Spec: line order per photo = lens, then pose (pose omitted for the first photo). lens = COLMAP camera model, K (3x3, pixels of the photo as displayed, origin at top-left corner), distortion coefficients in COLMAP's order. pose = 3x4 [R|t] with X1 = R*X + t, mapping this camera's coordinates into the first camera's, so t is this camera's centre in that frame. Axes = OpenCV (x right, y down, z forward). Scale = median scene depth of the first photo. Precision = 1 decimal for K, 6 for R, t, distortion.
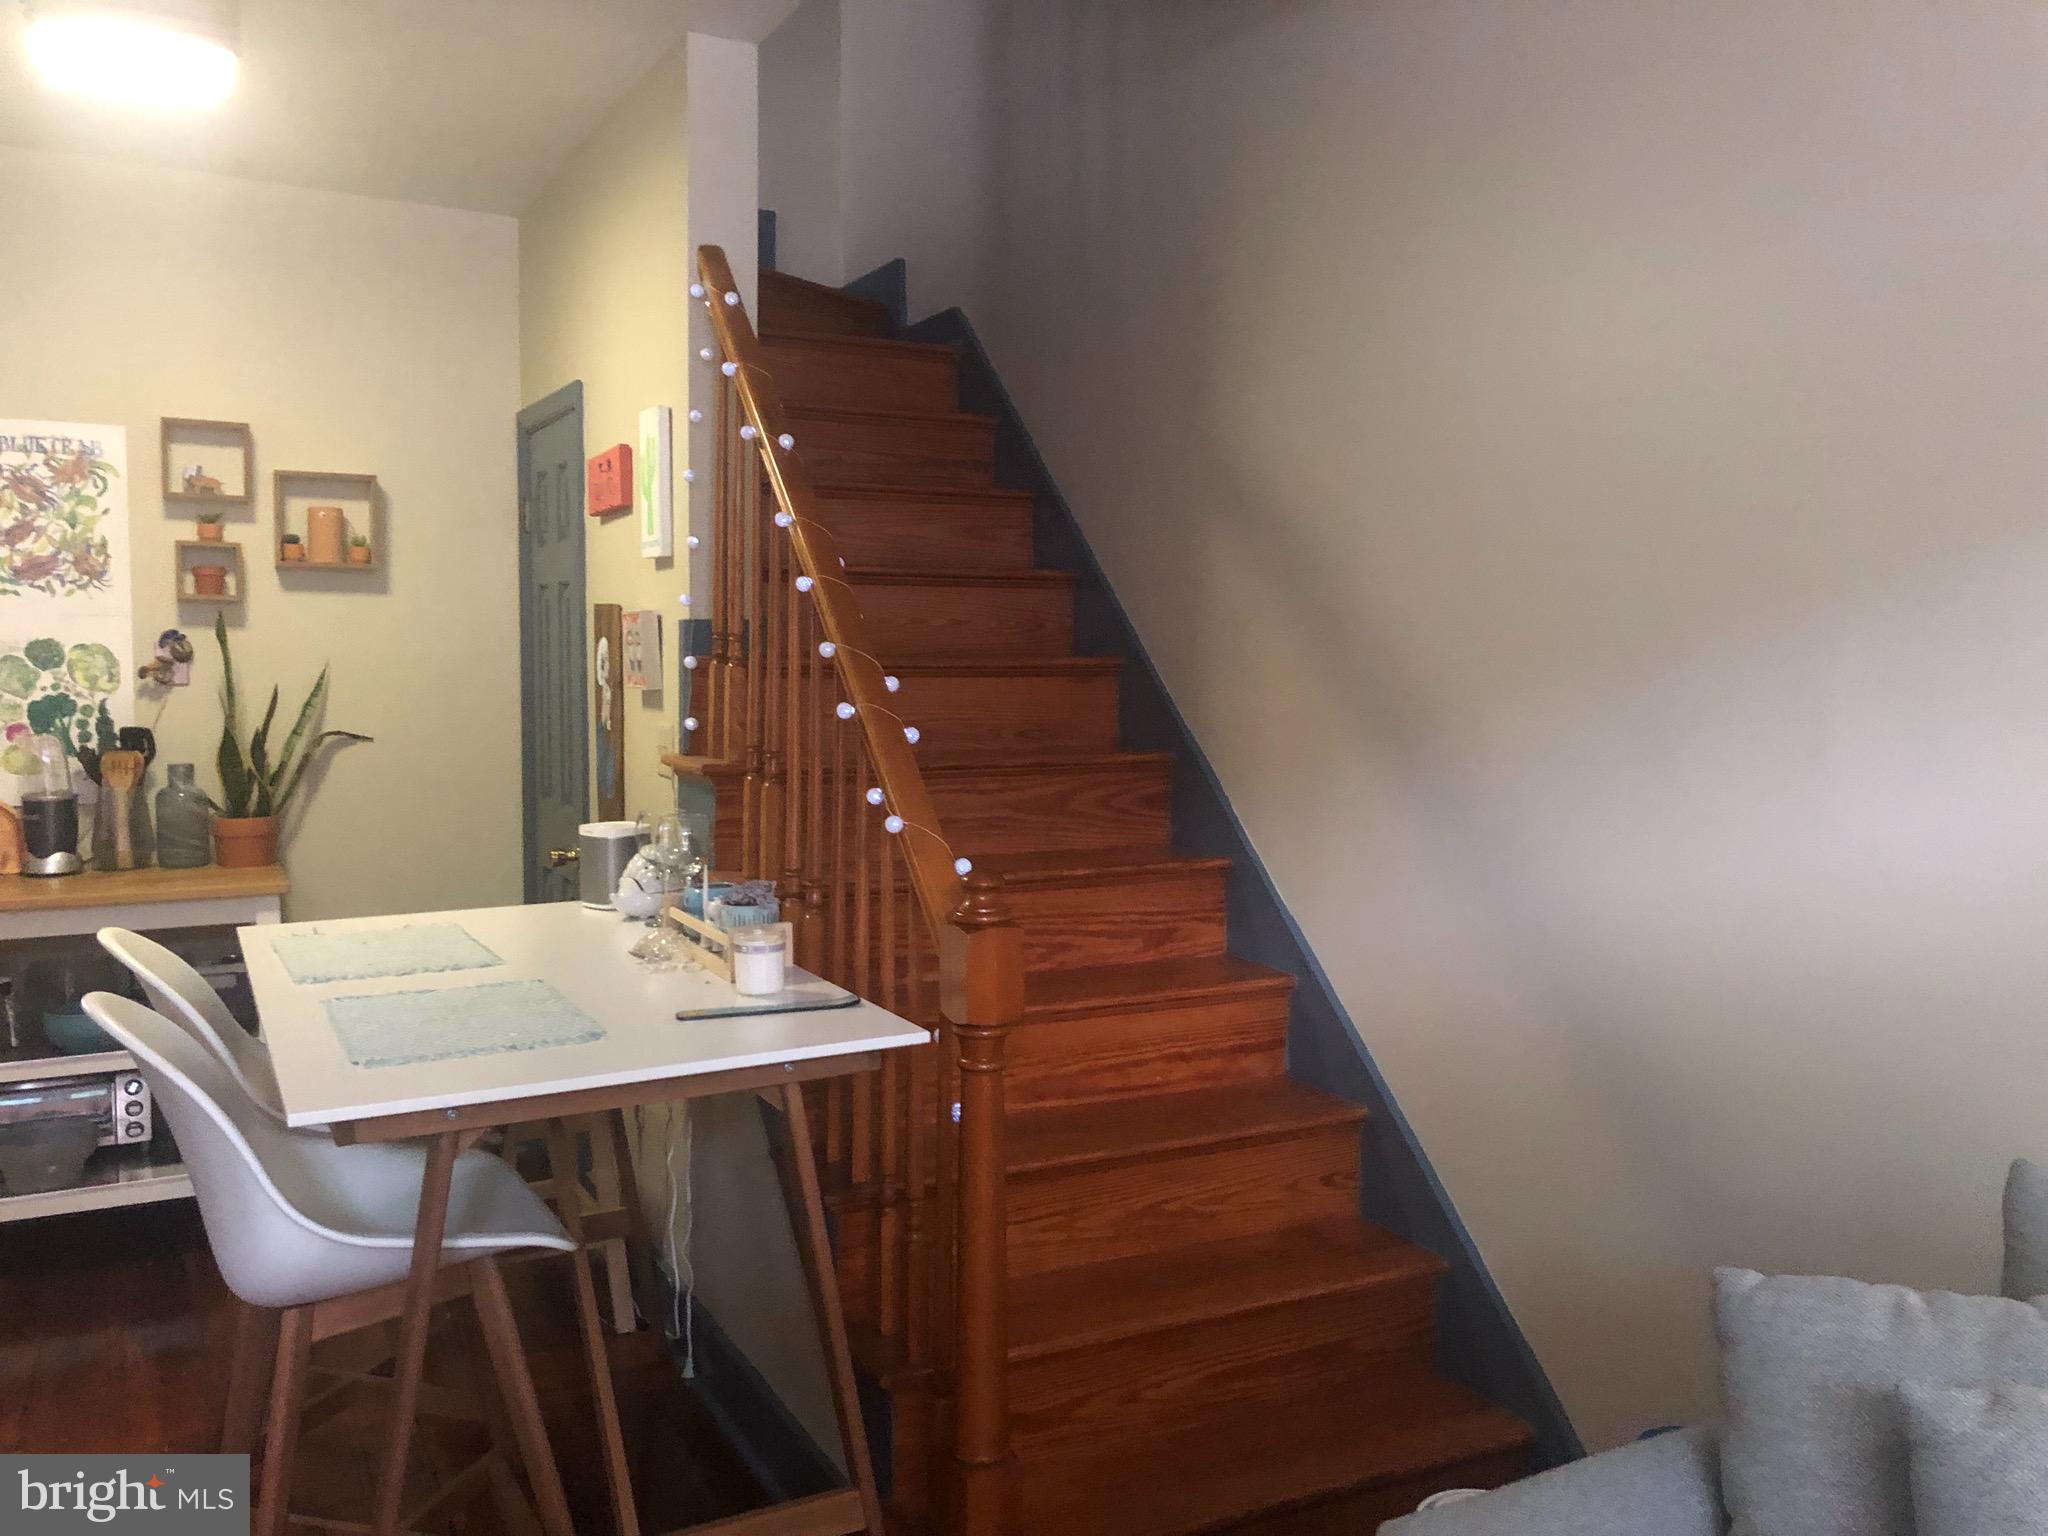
lens RADIAL K [[1670.7, 0, 1039.8], [0, 1670.7, 751.2], [0, 0, 1]] dist [0.036597, -0.038919]
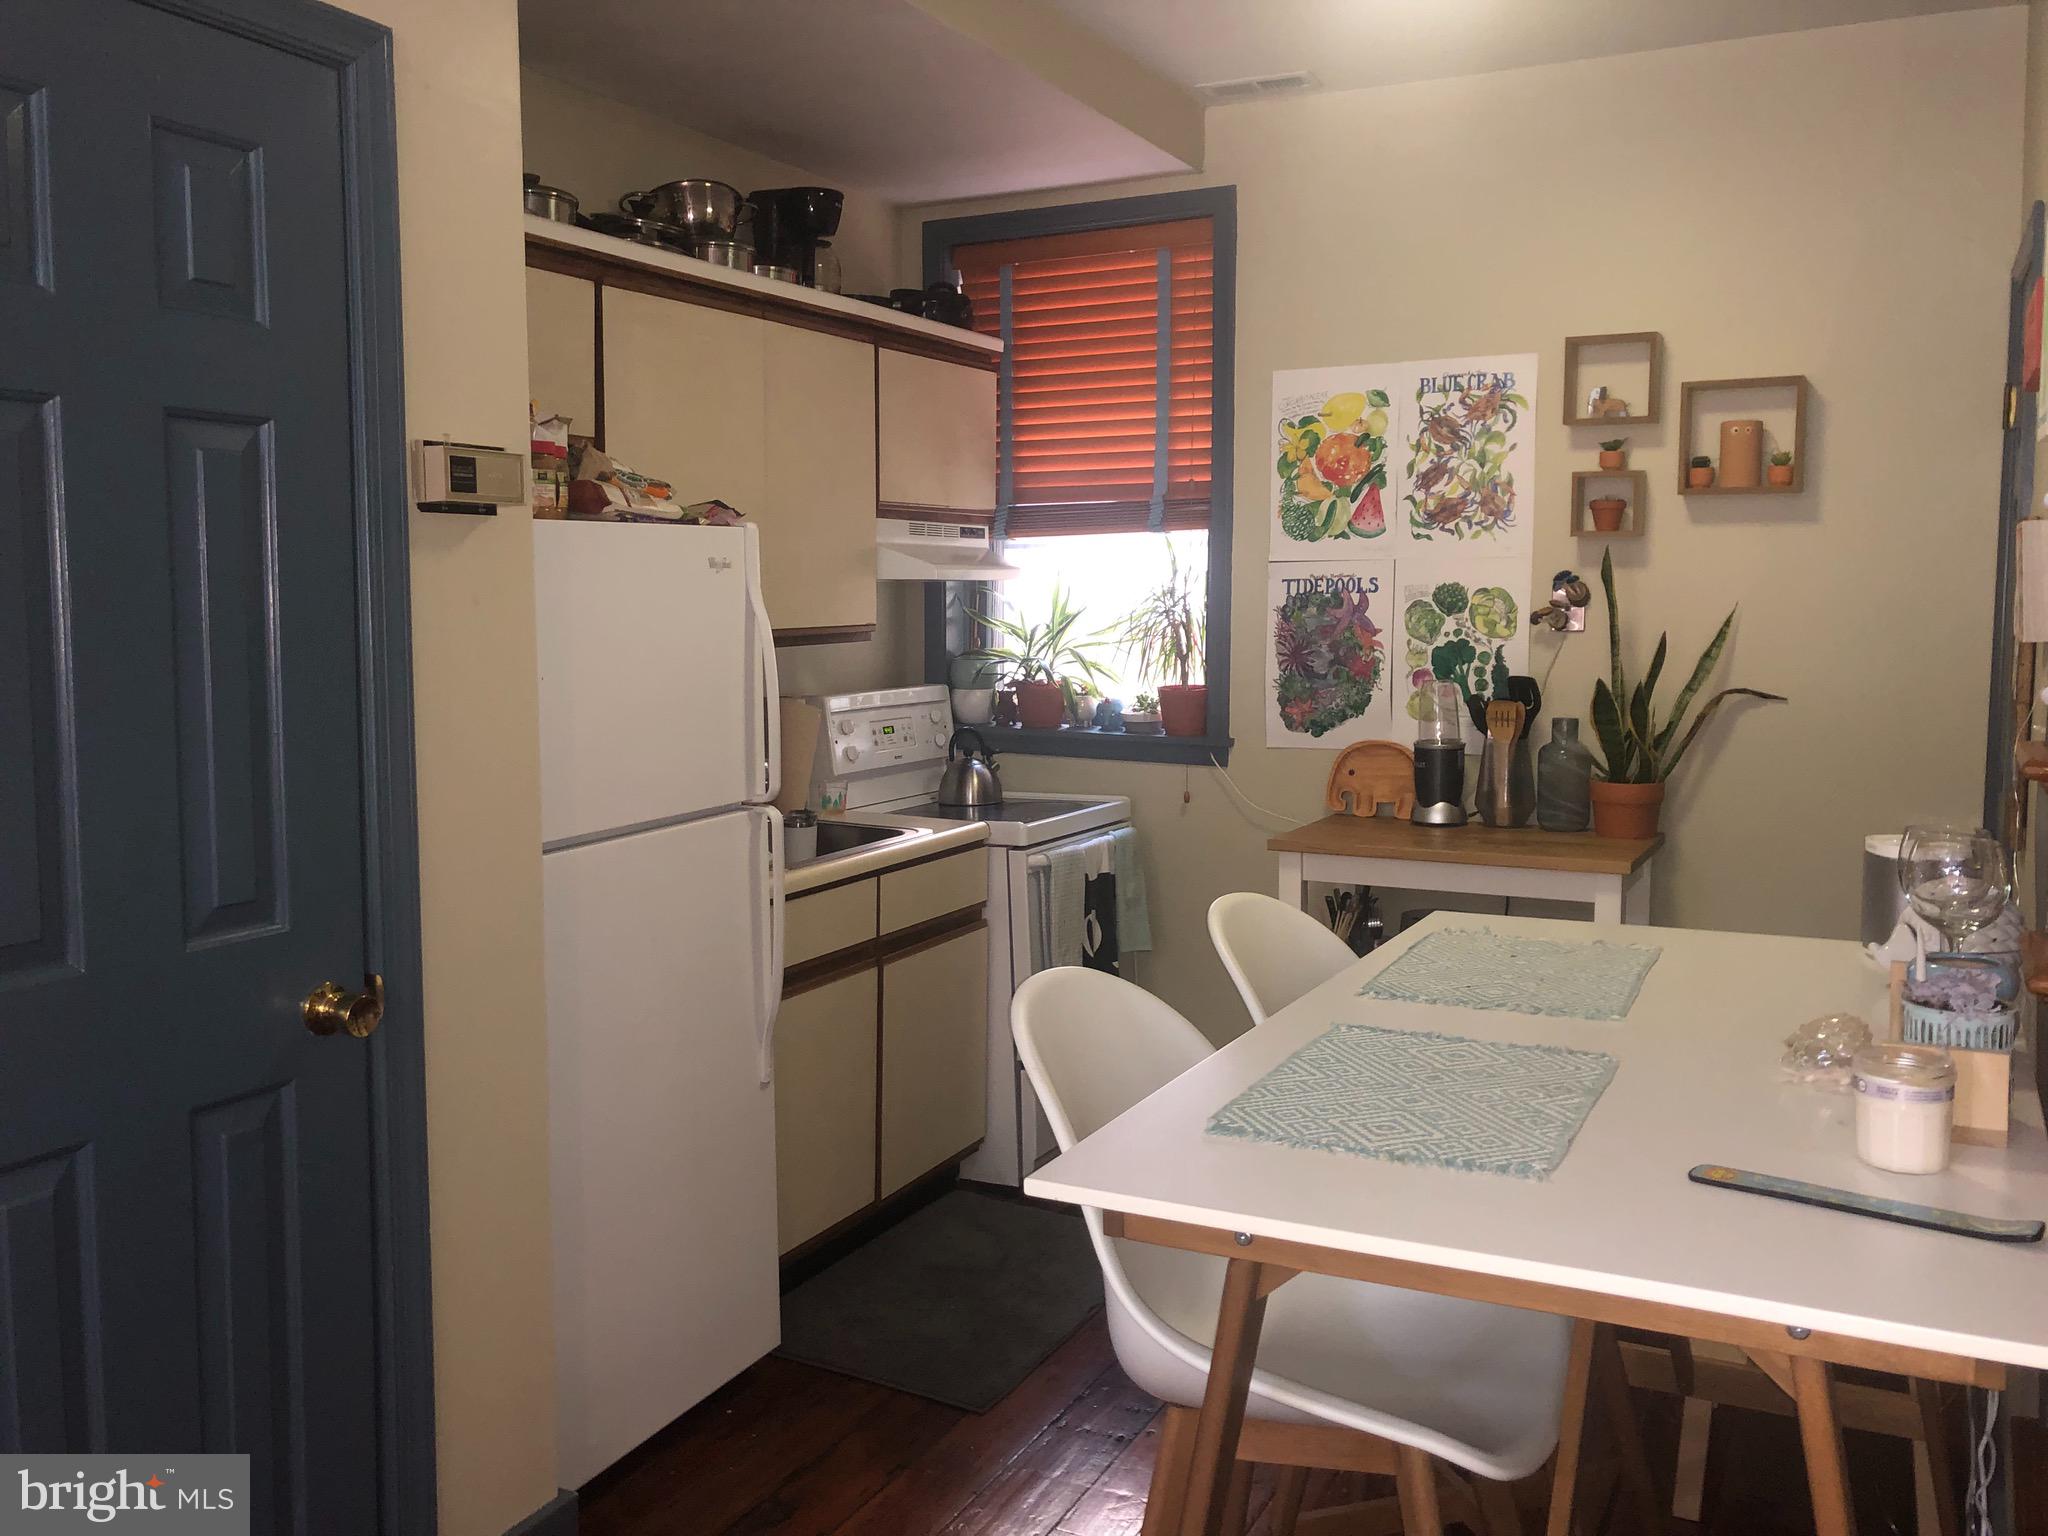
lens RADIAL K [[1670.7, 0, 1019.5], [0, 1670.7, 749.7], [0, 0, 1]] dist [0.036597, -0.038919]
pose [[0.543888, 0.065720, -0.836580, 0.093081], [-0.044066, 0.997790, 0.049736, -0.007706], [0.838000, 0.009814, 0.545582, 0.260575]]
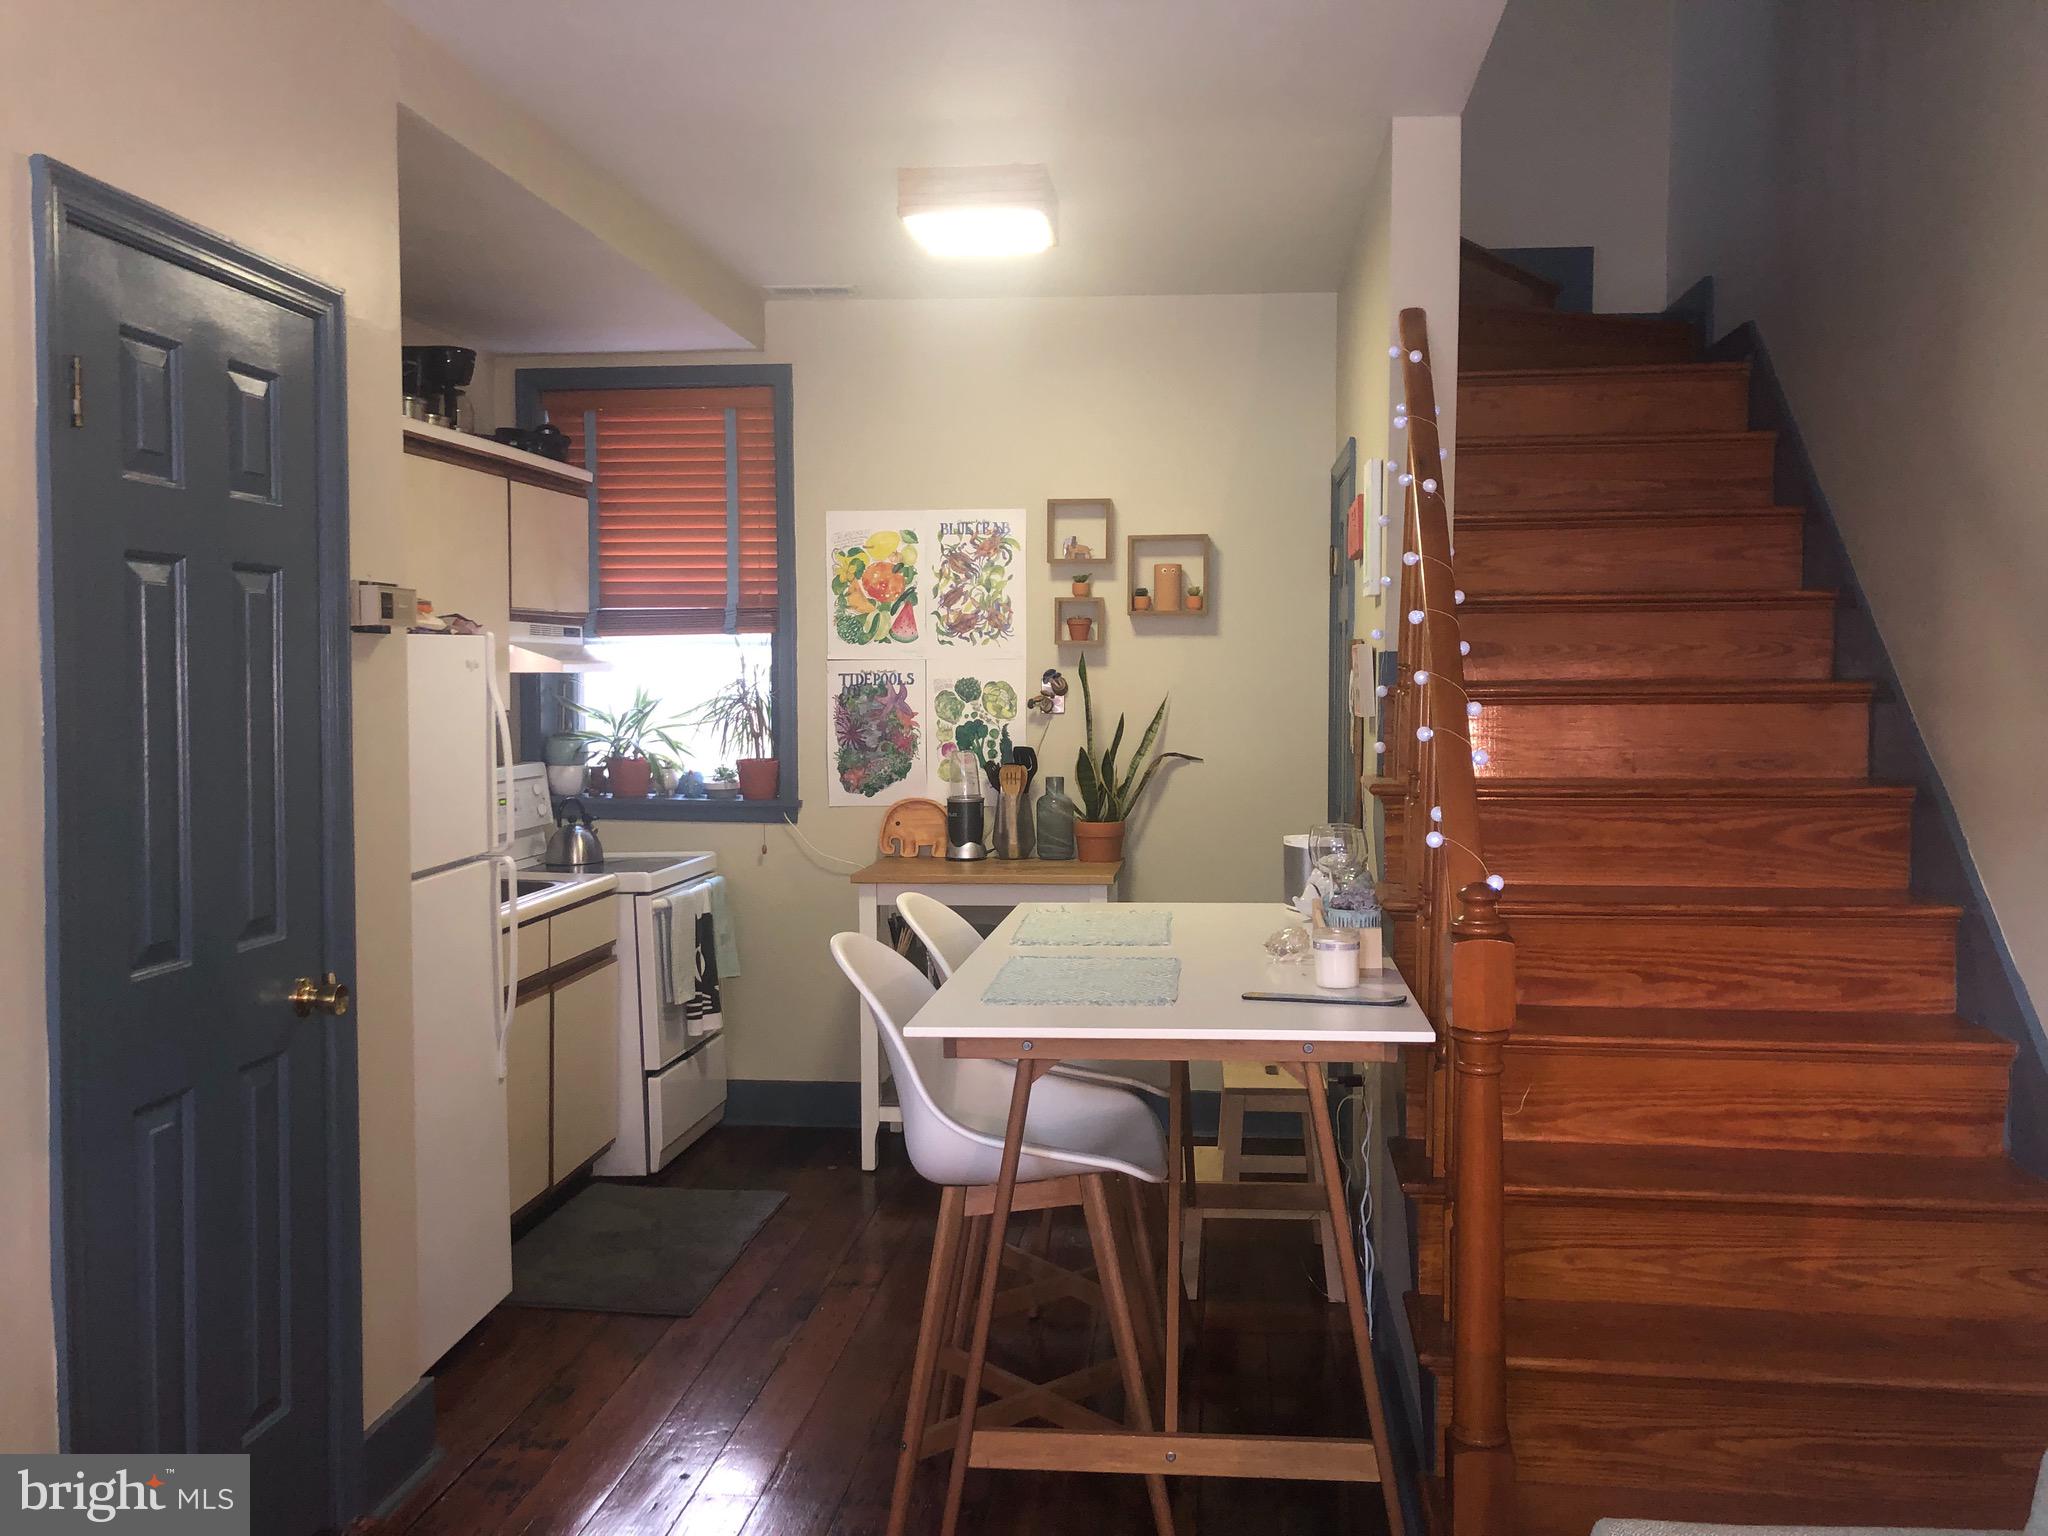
lens RADIAL K [[1670.7, 0, 1046.6], [0, 1670.7, 771.3], [0, 0, 1]] dist [0.036597, -0.038919]
pose [[0.819279, 0.020939, -0.573013, 0.195360], [-0.025637, 0.999671, -0.000124, 0.003759], [0.572822, 0.014792, 0.819547, -0.015550]]
